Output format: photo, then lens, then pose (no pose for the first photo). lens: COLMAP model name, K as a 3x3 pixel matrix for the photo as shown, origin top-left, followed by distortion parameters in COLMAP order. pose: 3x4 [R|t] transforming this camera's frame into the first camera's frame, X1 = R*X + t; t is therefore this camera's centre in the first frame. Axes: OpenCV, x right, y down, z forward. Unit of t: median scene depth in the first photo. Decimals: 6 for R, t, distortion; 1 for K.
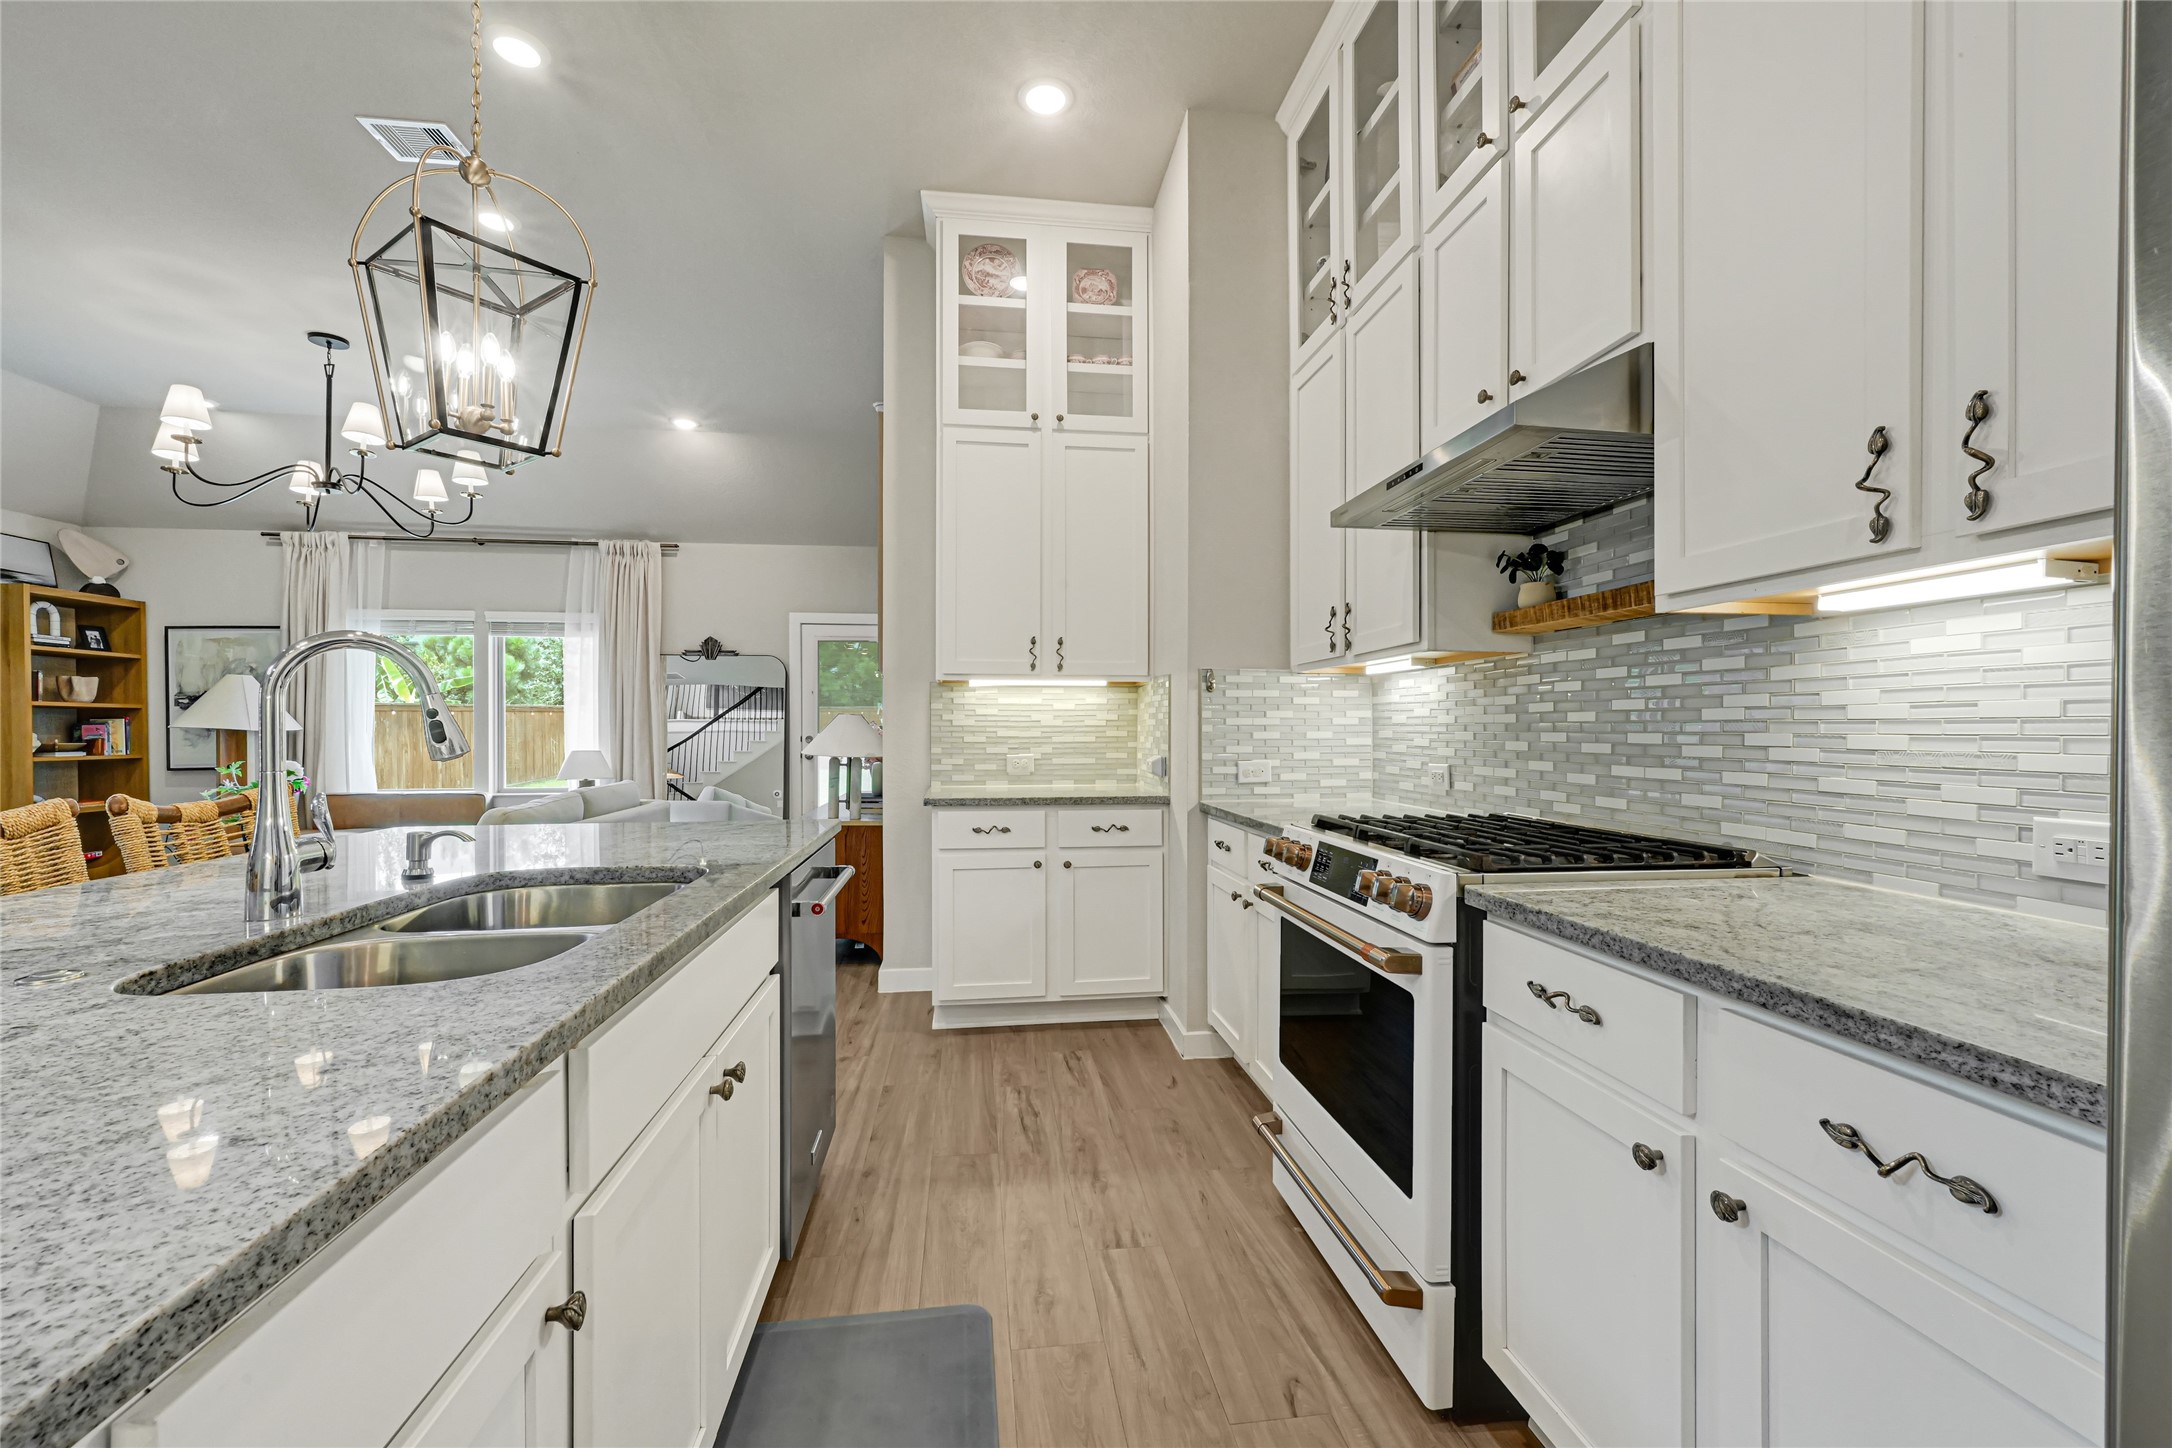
lens RADIAL K [[903.9, 0, 1086.0], [0, 903.9, 724.0], [0, 0, 1]] dist [0.000175, -0.000144]
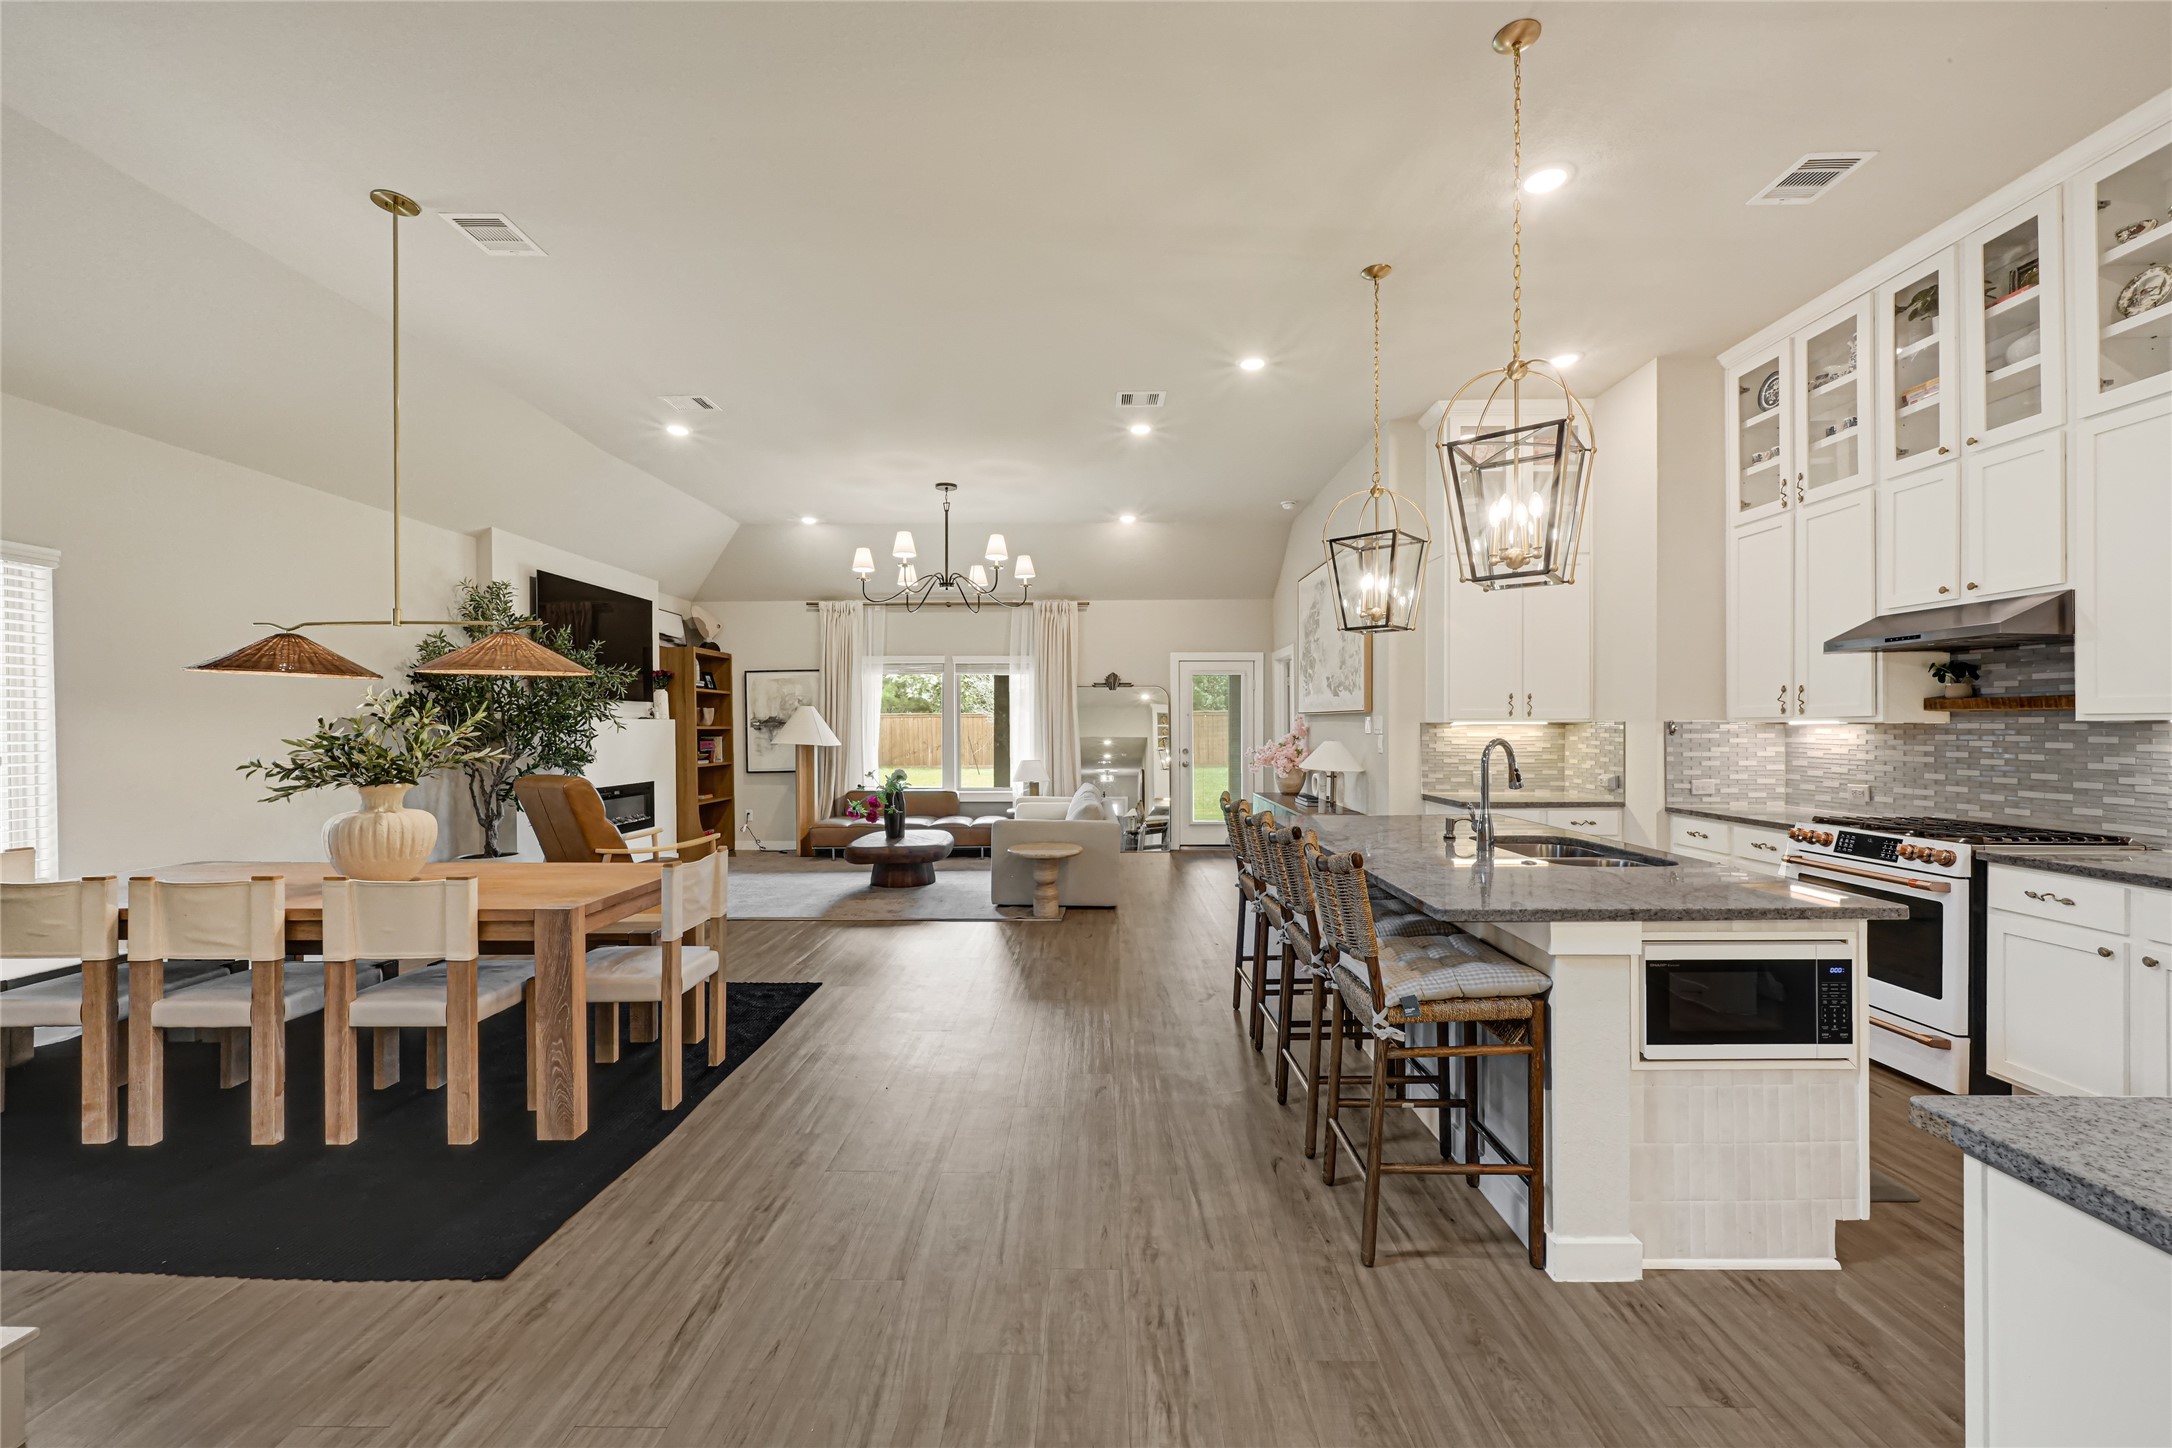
lens RADIAL K [[889.5, 0, 1086.0], [0, 889.5, 724.0], [0, 0, 1]] dist [0.000849, -0.000040]
pose [[0.989087, -0.001426, -0.147326, -0.740009], [0.001774, 0.999996, 0.002229, -0.070374], [0.147323, -0.002466, 0.989085, -0.761652]]
